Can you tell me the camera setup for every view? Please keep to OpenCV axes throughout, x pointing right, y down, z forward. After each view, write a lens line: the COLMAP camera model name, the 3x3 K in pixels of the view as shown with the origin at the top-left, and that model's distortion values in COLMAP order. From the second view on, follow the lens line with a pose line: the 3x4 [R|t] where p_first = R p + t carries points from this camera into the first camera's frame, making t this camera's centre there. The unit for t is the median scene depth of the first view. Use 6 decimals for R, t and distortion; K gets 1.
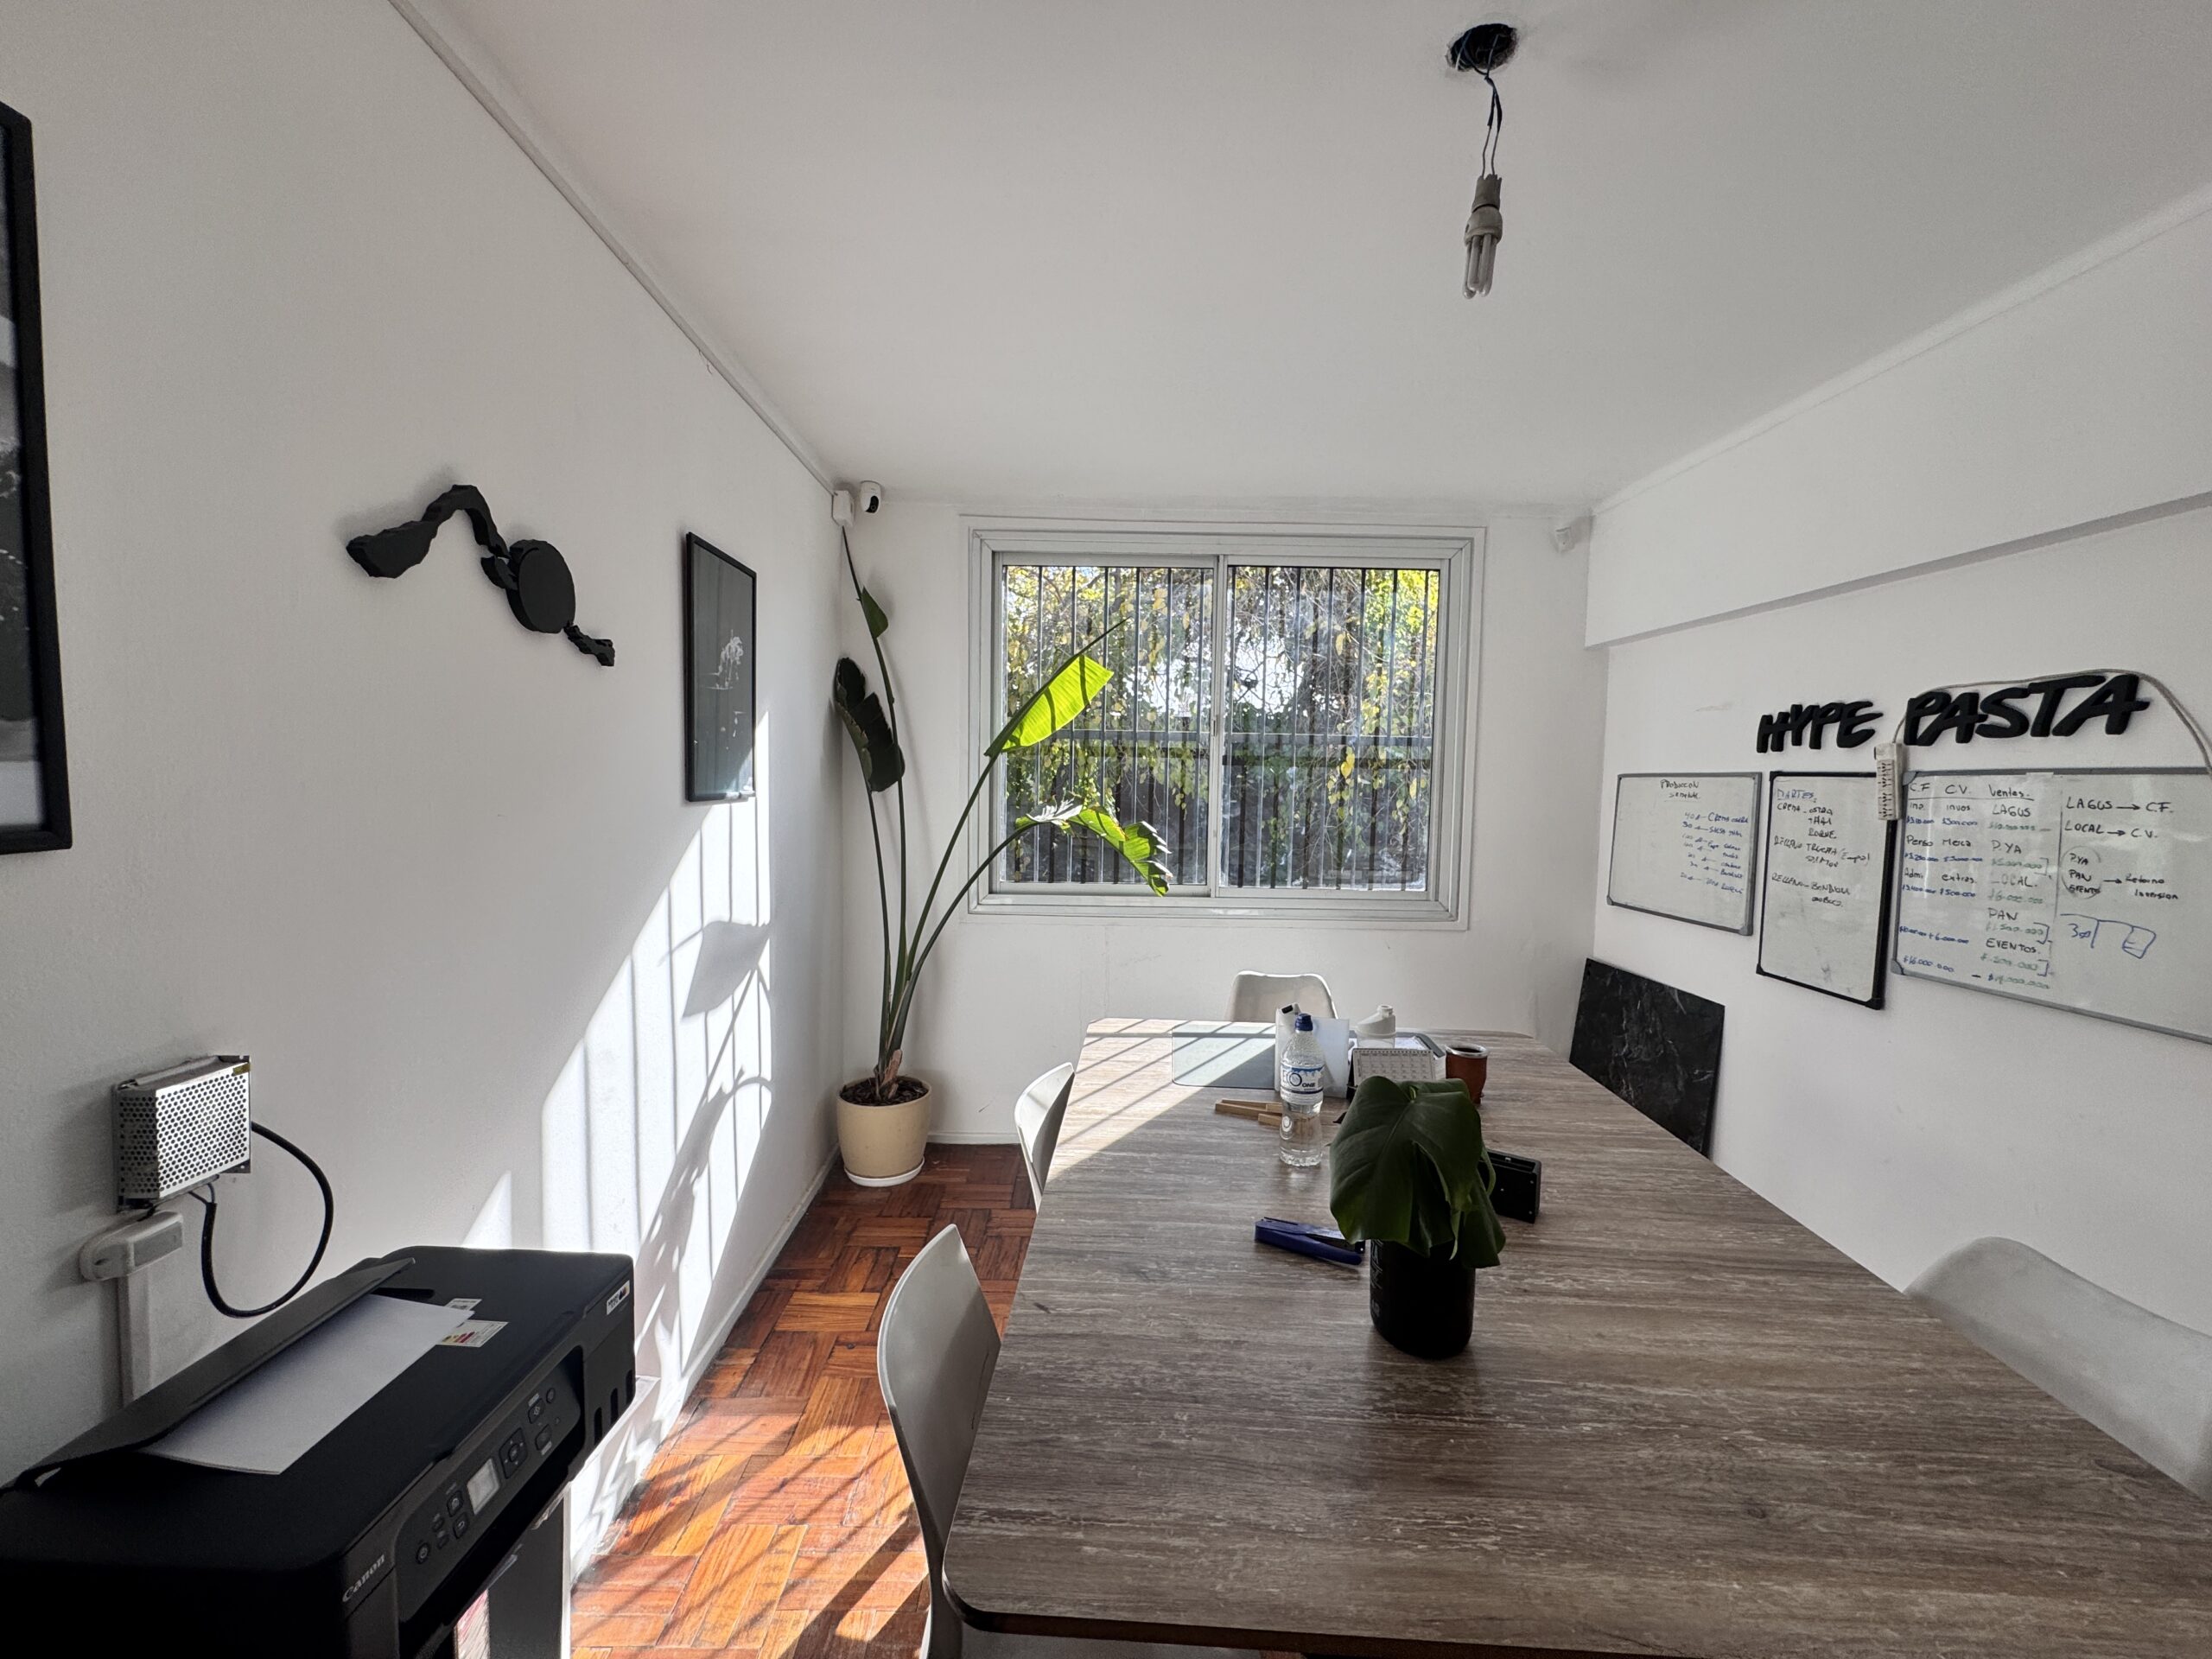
lens RADIAL K [[887.4, 0, 1110.0], [0, 887.4, 828.1], [0, 0, 1]] dist [-0.000379, 0.000131]
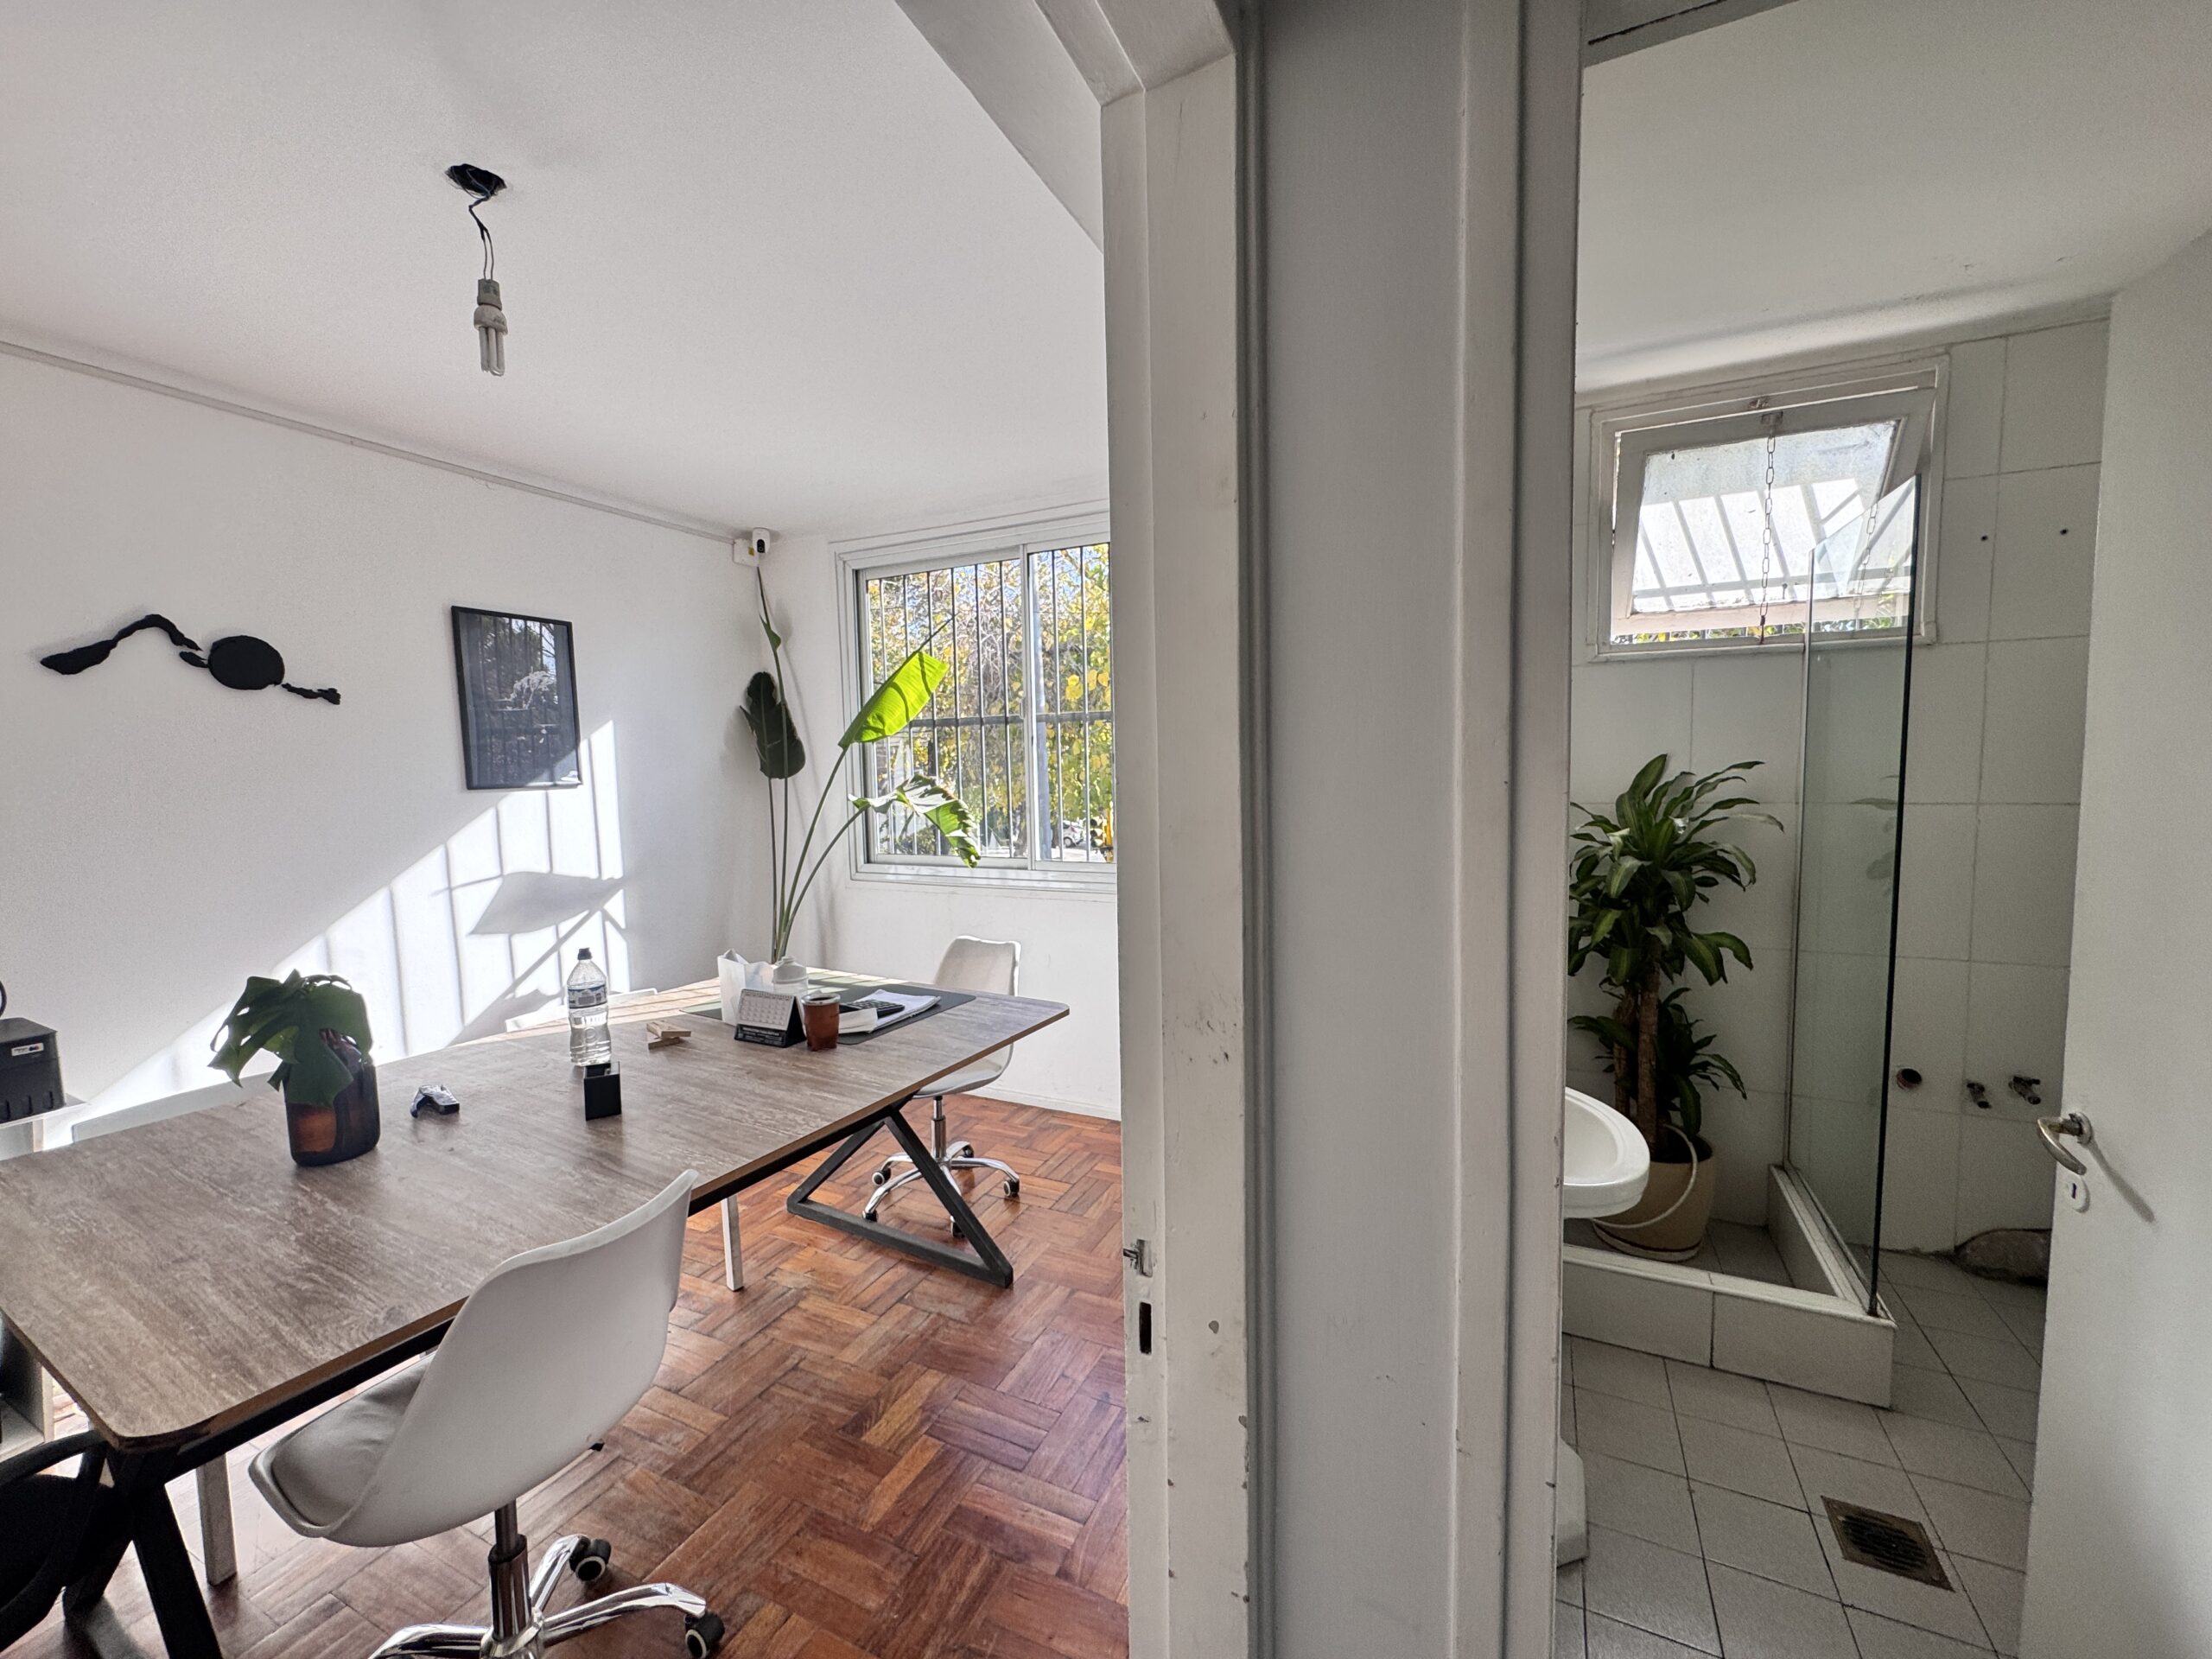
lens RADIAL K [[882.7, 0, 1108.0], [0, 882.7, 831.3], [0, 0, 1]] dist [-0.003066, 0.000348]
pose [[0.897487, 0.001464, -0.441039, 1.125179], [0.008537, 0.999749, 0.020690, 0.018527], [0.440959, -0.022334, 0.897249, 0.159004]]
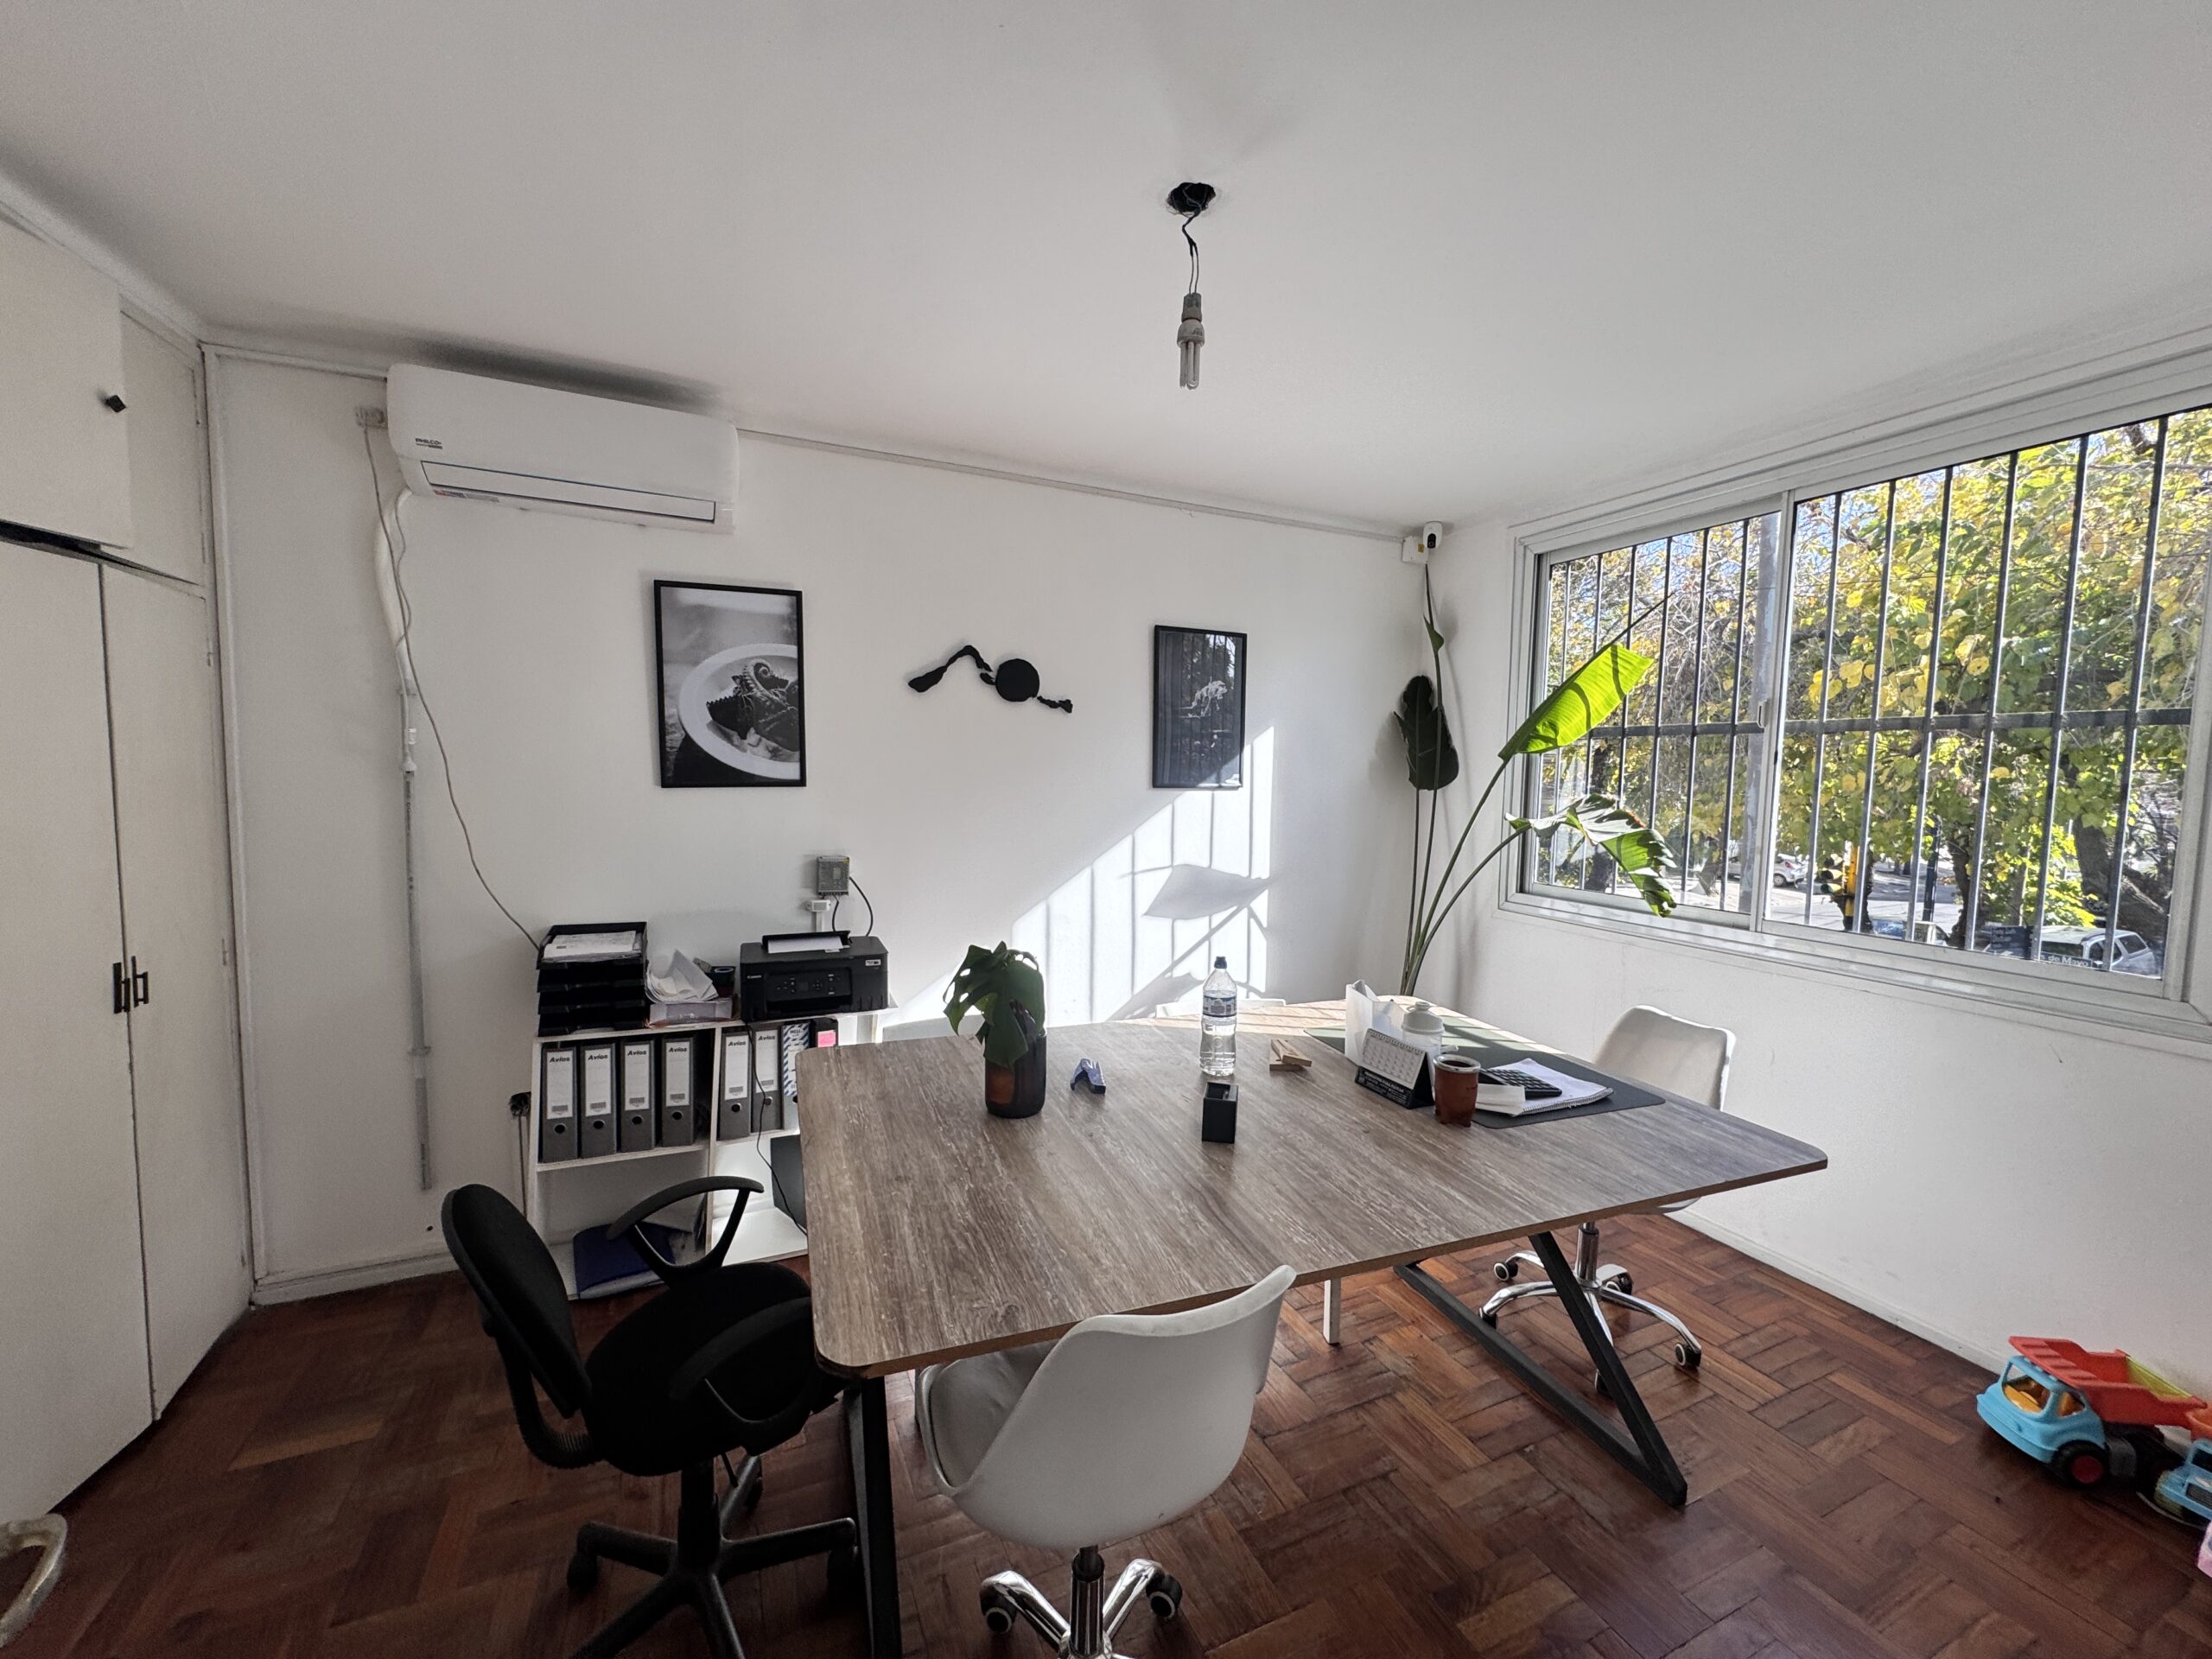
lens RADIAL K [[882.7, 0, 1108.0], [0, 882.7, 831.3], [0, 0, 1]] dist [-0.003066, 0.000348]
pose [[0.403075, 0.059116, -0.913256, 1.005326], [-0.064802, 0.997250, 0.035952, -0.001988], [0.912870, 0.044689, 0.405797, 0.261161]]
